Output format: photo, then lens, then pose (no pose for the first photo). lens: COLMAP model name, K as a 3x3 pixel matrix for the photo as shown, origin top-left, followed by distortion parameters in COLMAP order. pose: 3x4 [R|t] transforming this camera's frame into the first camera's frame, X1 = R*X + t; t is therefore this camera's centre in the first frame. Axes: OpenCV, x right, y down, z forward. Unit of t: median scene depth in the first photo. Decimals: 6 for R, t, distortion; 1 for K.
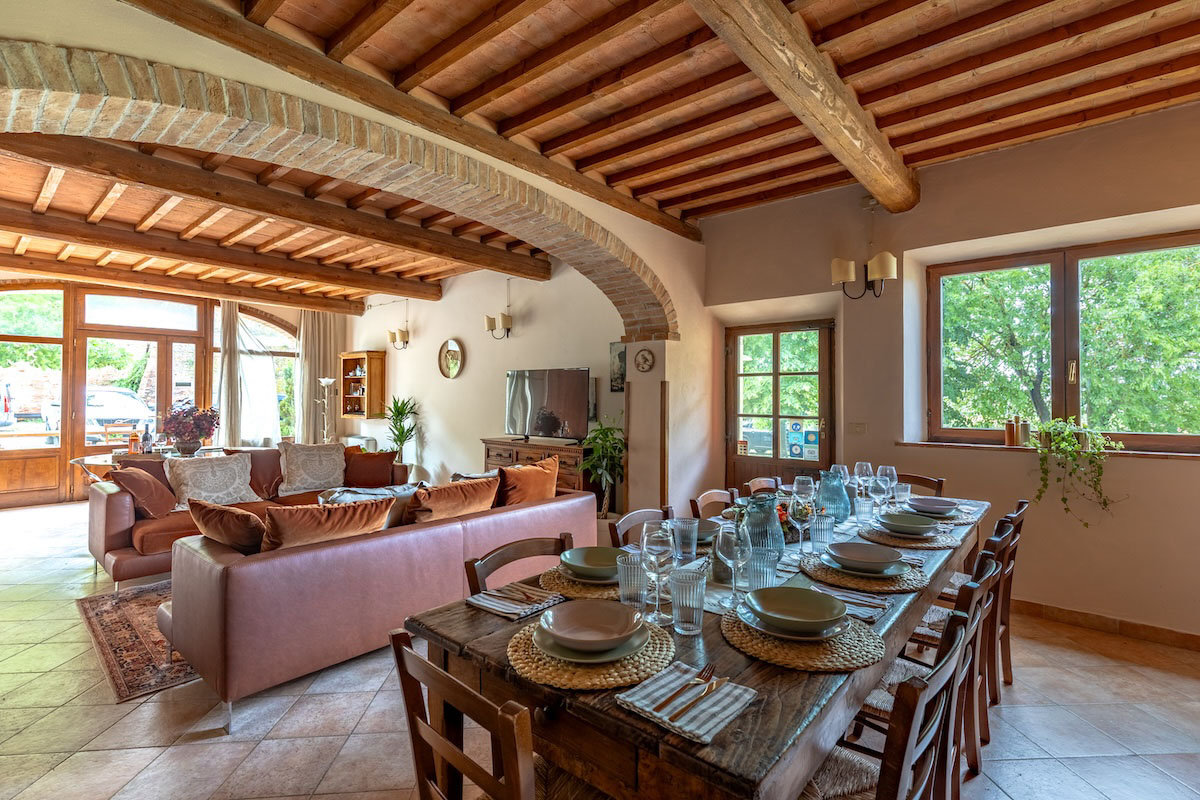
lens RADIAL K [[543.5, 0, 627.5], [0, 543.5, 395.0], [0, 0, 1]] dist [0.001119, 0.000050]
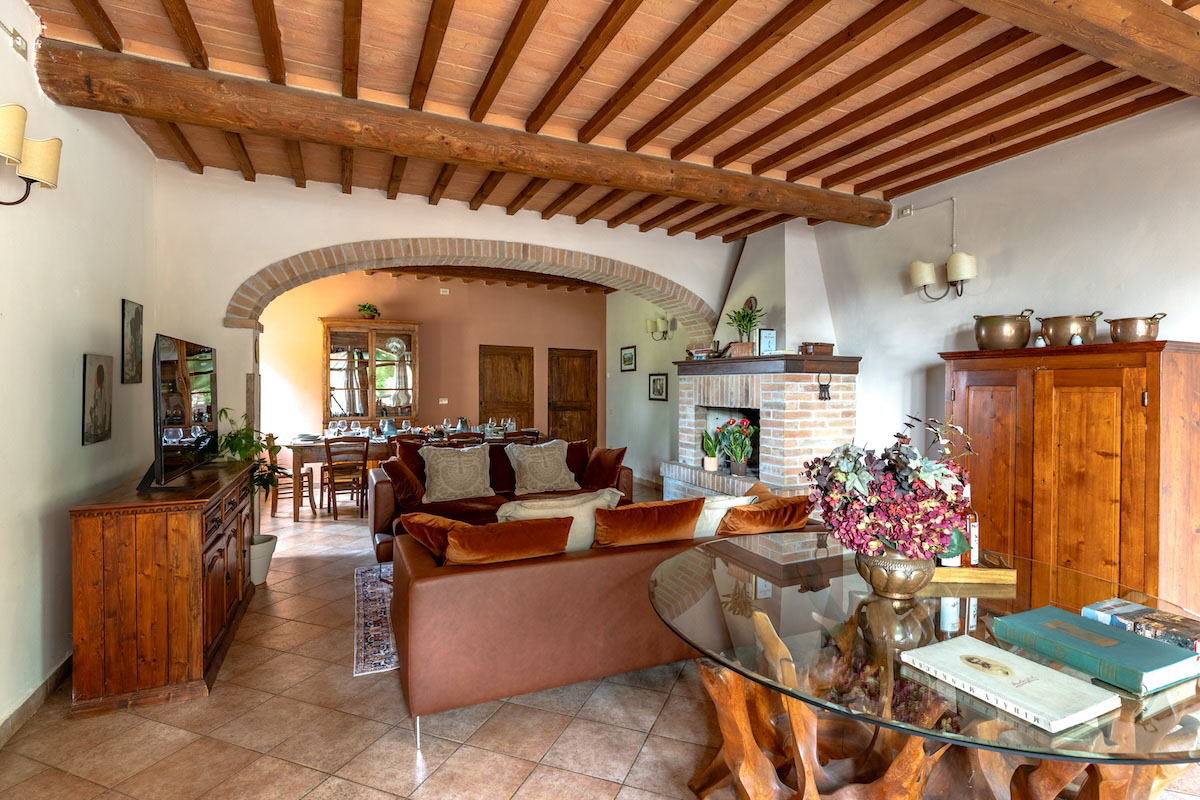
lens RADIAL K [[592.1, 0, 601.5], [0, 592.1, 388.8], [0, 0, 1]] dist [-0.001531, -0.000067]
pose [[-0.891385, -0.014172, 0.453026, -0.903899], [-0.014864, 0.999887, 0.002033, -0.010500], [-0.453004, -0.004921, -0.891495, 1.557825]]
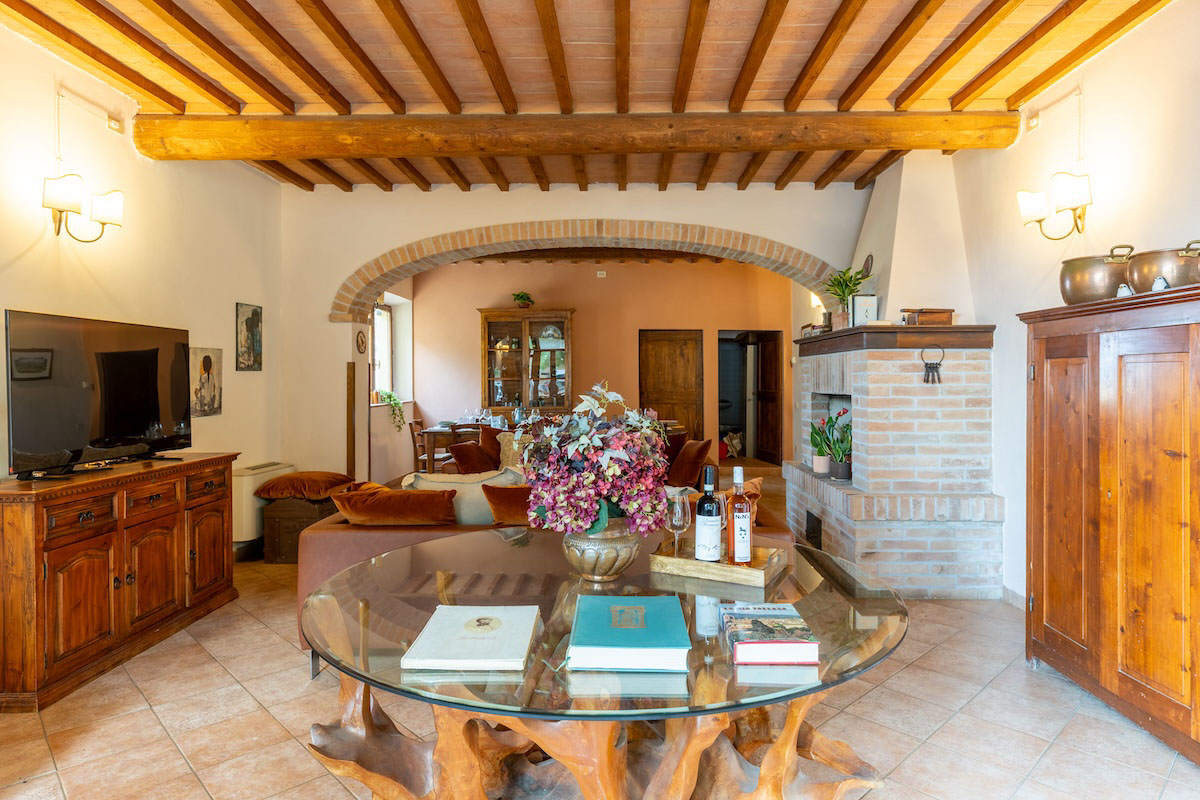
lens RADIAL K [[699.7, 0, 604.5], [0, 699.7, 374.4], [0, 0, 1]] dist [0.003264, -0.001343]
pose [[-0.610684, 0.000163, 0.791874, -1.242586], [-0.006676, 0.999963, -0.005354, 0.001072], [-0.791846, -0.008556, -0.610660, 1.381326]]
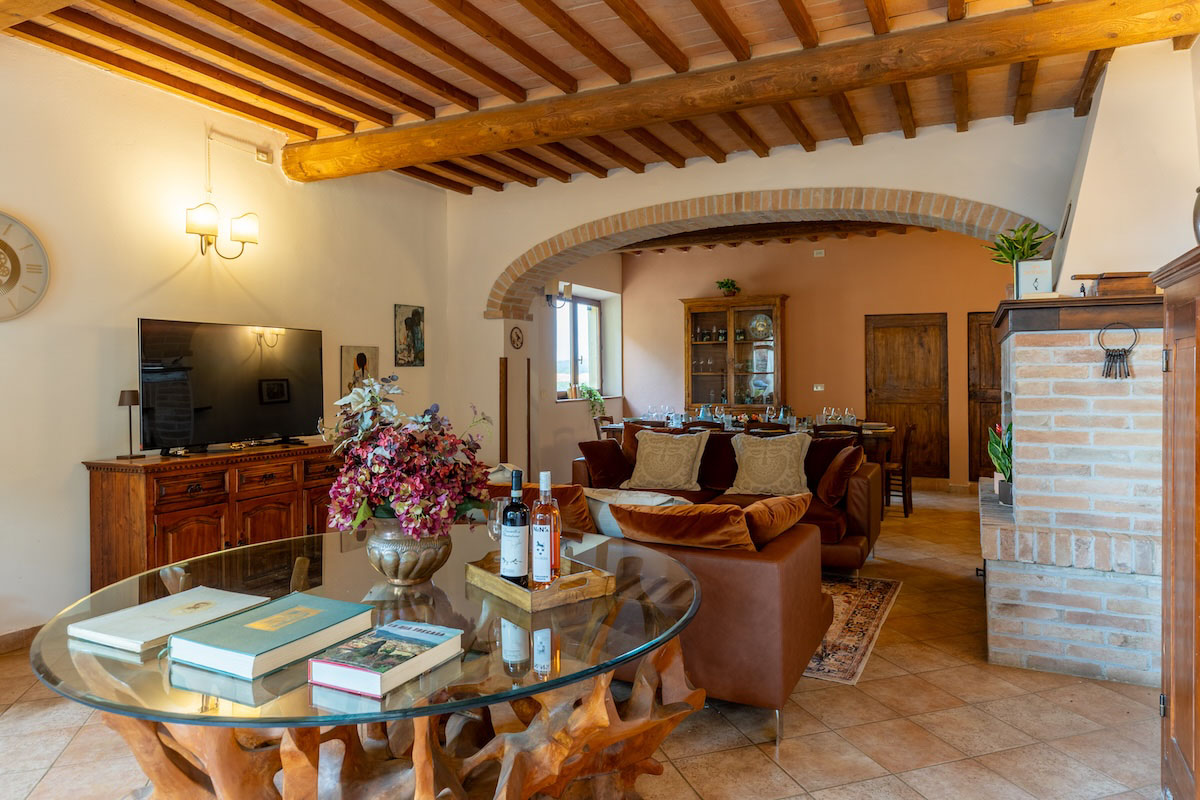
lens RADIAL K [[748.8, 0, 605.7], [0, 748.8, 373.0], [0, 0, 1]] dist [0.006269, 0.000087]
pose [[-0.223676, -0.001994, 0.974661, -1.350795], [-0.003686, 0.999992, 0.001200, 0.001475], [-0.974657, -0.003324, -0.223682, 1.105780]]
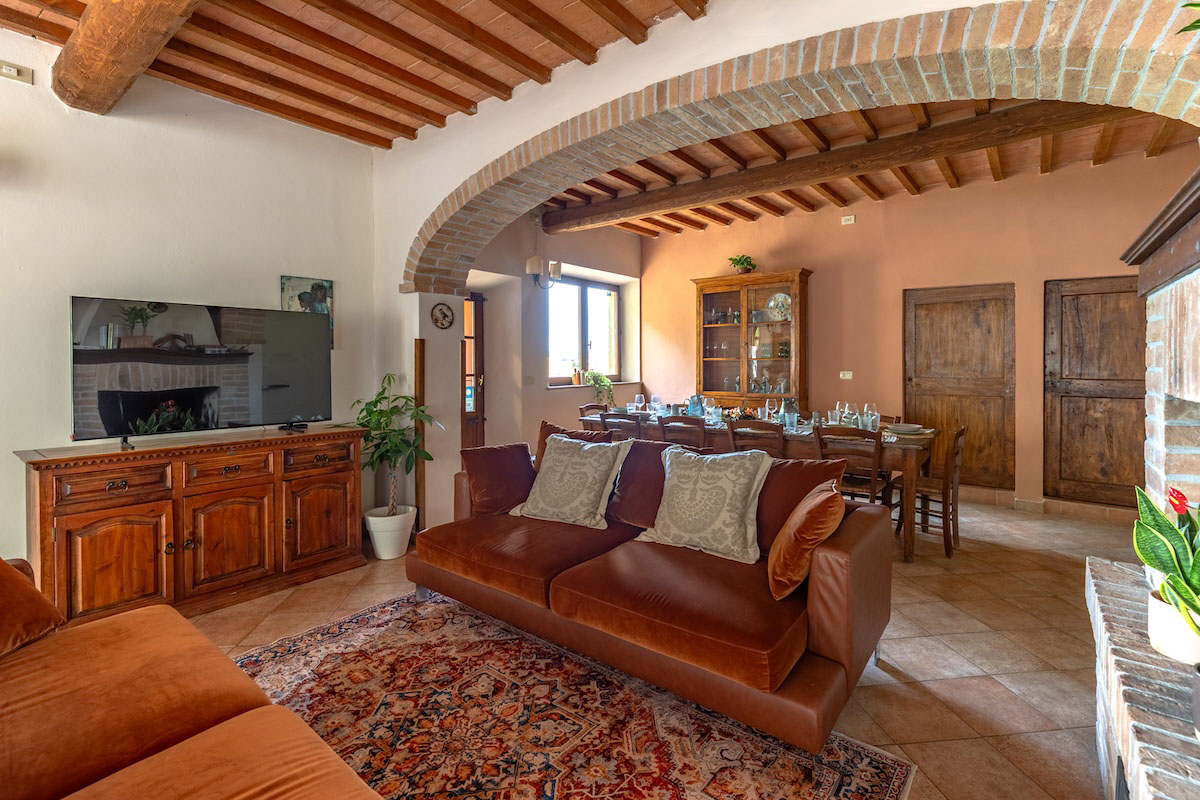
lens RADIAL K [[550.7, 0, 604.9], [0, 550.7, 367.7], [0, 0, 1]] dist [0.000008, 0.000229]
pose [[-0.019773, -0.017161, 0.999657, -0.836472], [-0.005021, 0.999842, 0.017064, 0.004004], [-0.999792, -0.004682, -0.019856, 0.720521]]
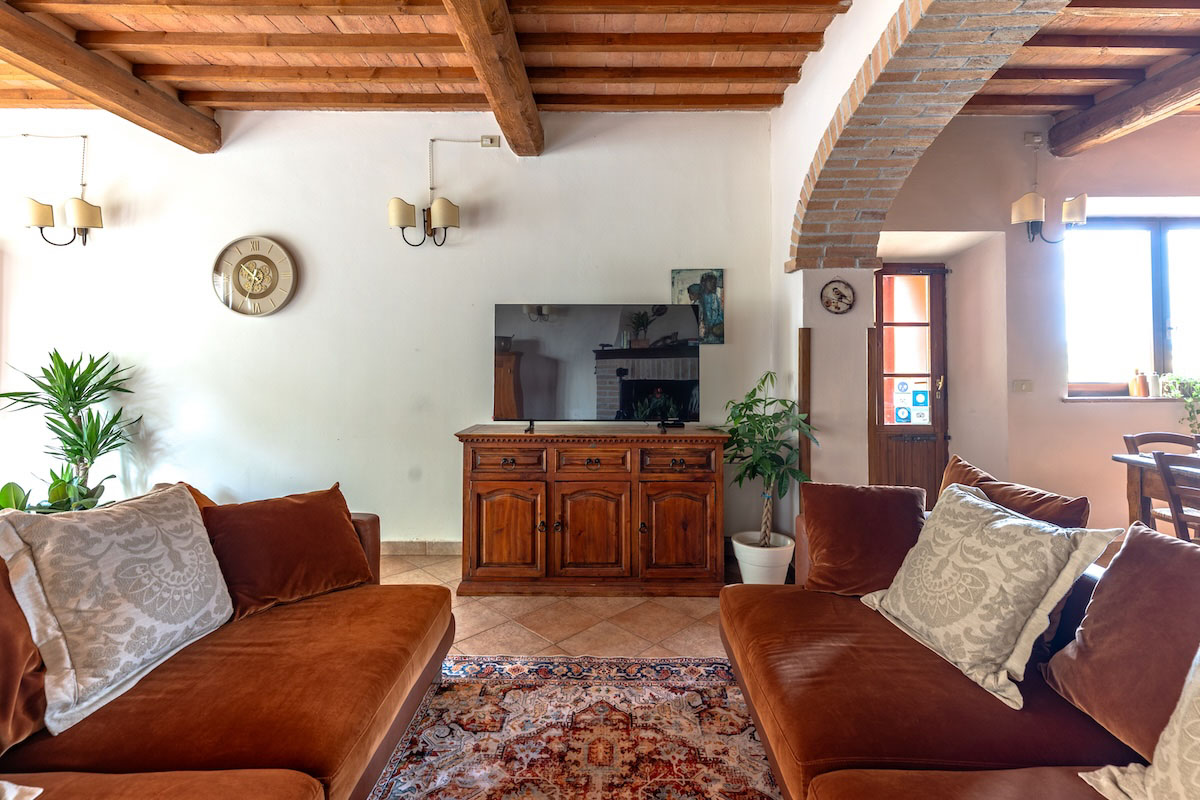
lens RADIAL K [[552.4, 0, 605.1], [0, 552.4, 346.8], [0, 0, 1]] dist [0.005094, -0.000278]
pose [[0.778039, 0.005756, 0.628190, -0.597476], [0.000619, 0.999951, -0.009930, 0.004820], [-0.628216, 0.008114, 0.777997, 0.620610]]
